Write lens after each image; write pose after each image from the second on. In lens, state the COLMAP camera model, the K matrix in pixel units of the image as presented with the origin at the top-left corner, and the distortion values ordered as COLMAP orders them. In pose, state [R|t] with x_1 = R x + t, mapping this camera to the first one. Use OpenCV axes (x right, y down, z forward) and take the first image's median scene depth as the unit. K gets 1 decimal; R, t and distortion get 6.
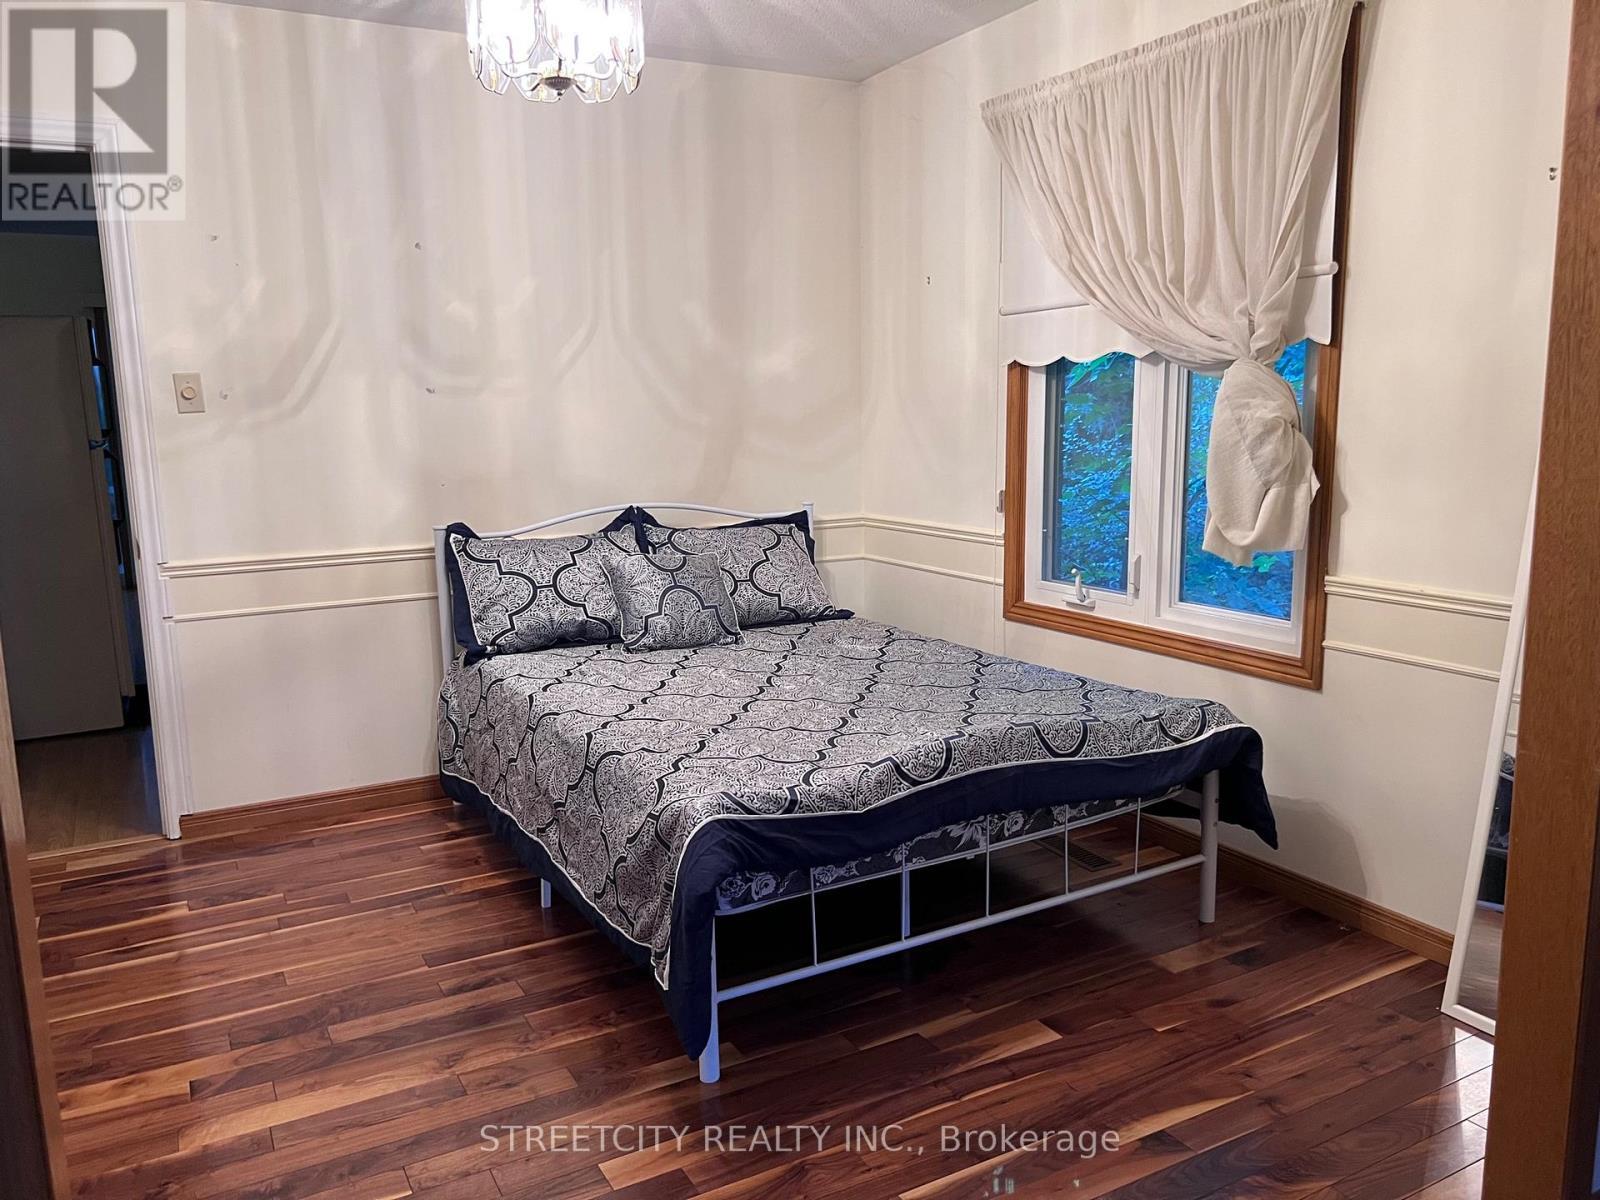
lens RADIAL K [[1274.0, 0, 796.5], [0, 1274.0, 576.8], [0, 0, 1]] dist [0.118082, -0.279020]
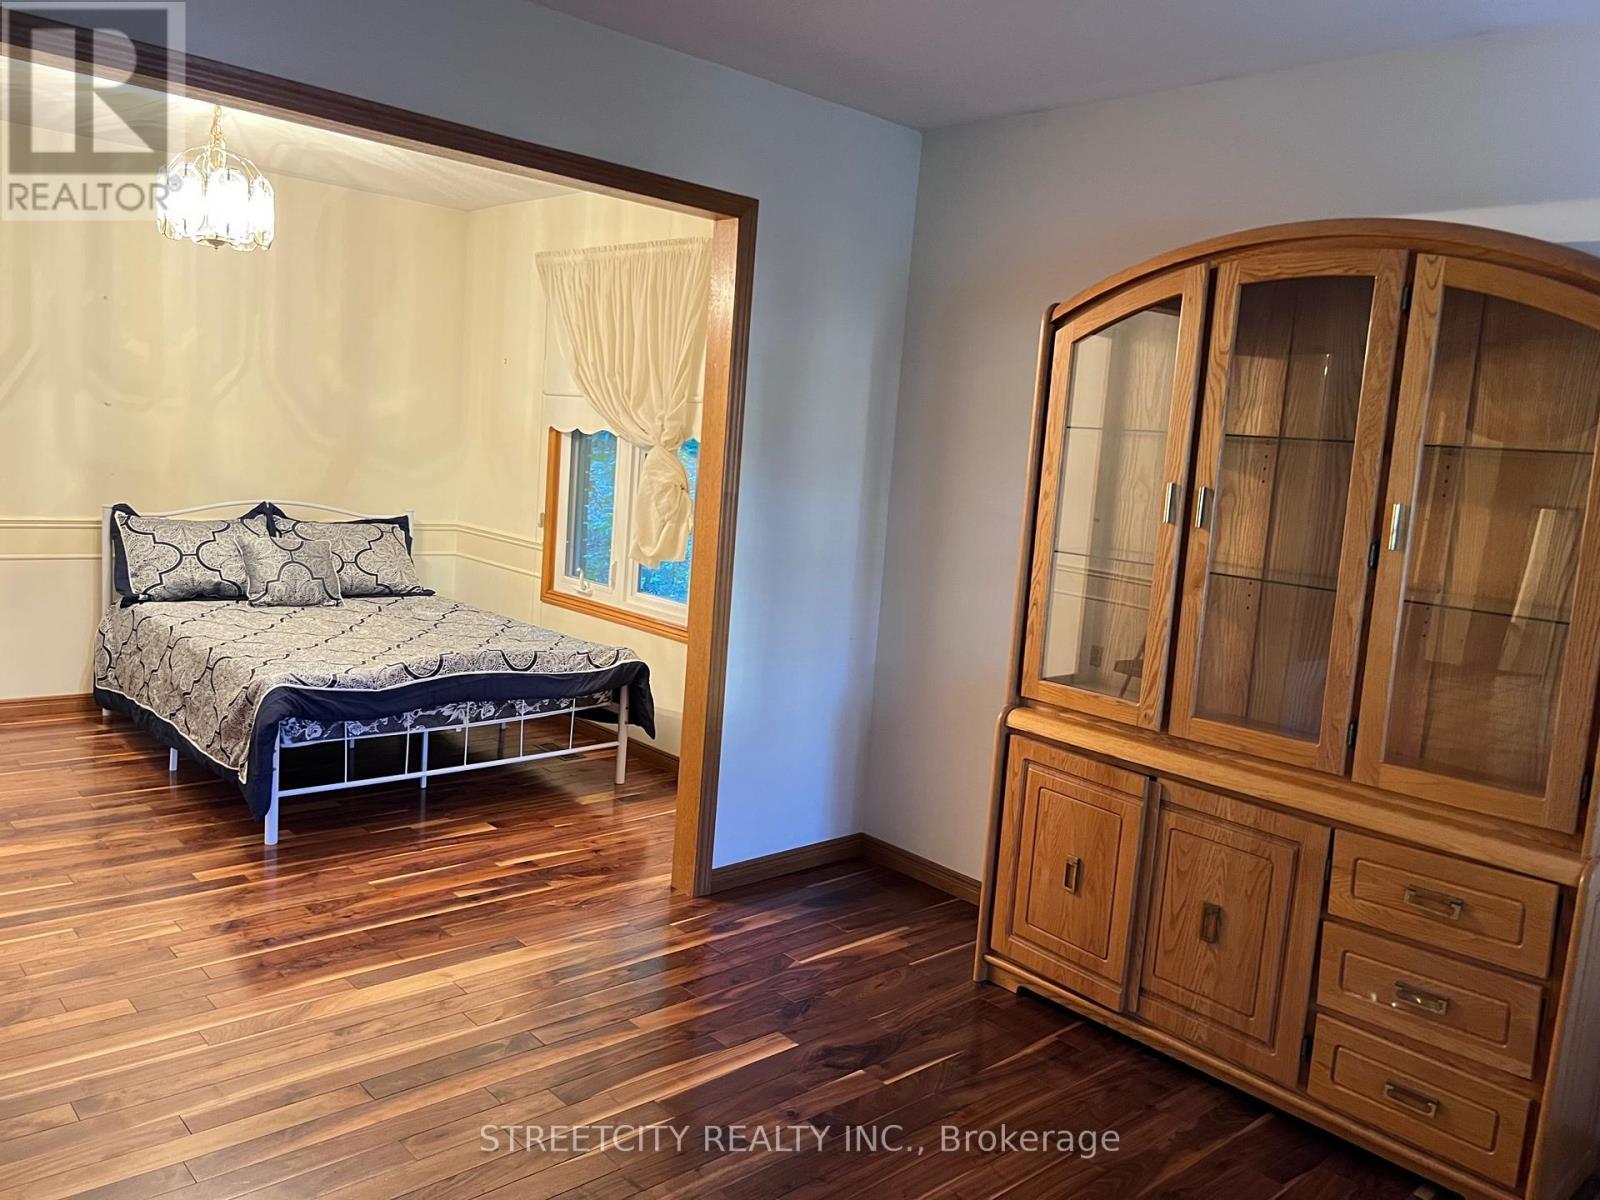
lens RADIAL K [[1219.3, 0, 807.7], [0, 1219.3, 580.7], [0, 0, 1]] dist [0.057111, -0.068057]
pose [[0.963893, 0.066004, 0.257981, 0.112084], [-0.062817, 0.997813, -0.020587, 0.022498], [-0.258776, 0.003638, 0.965931, -0.483967]]
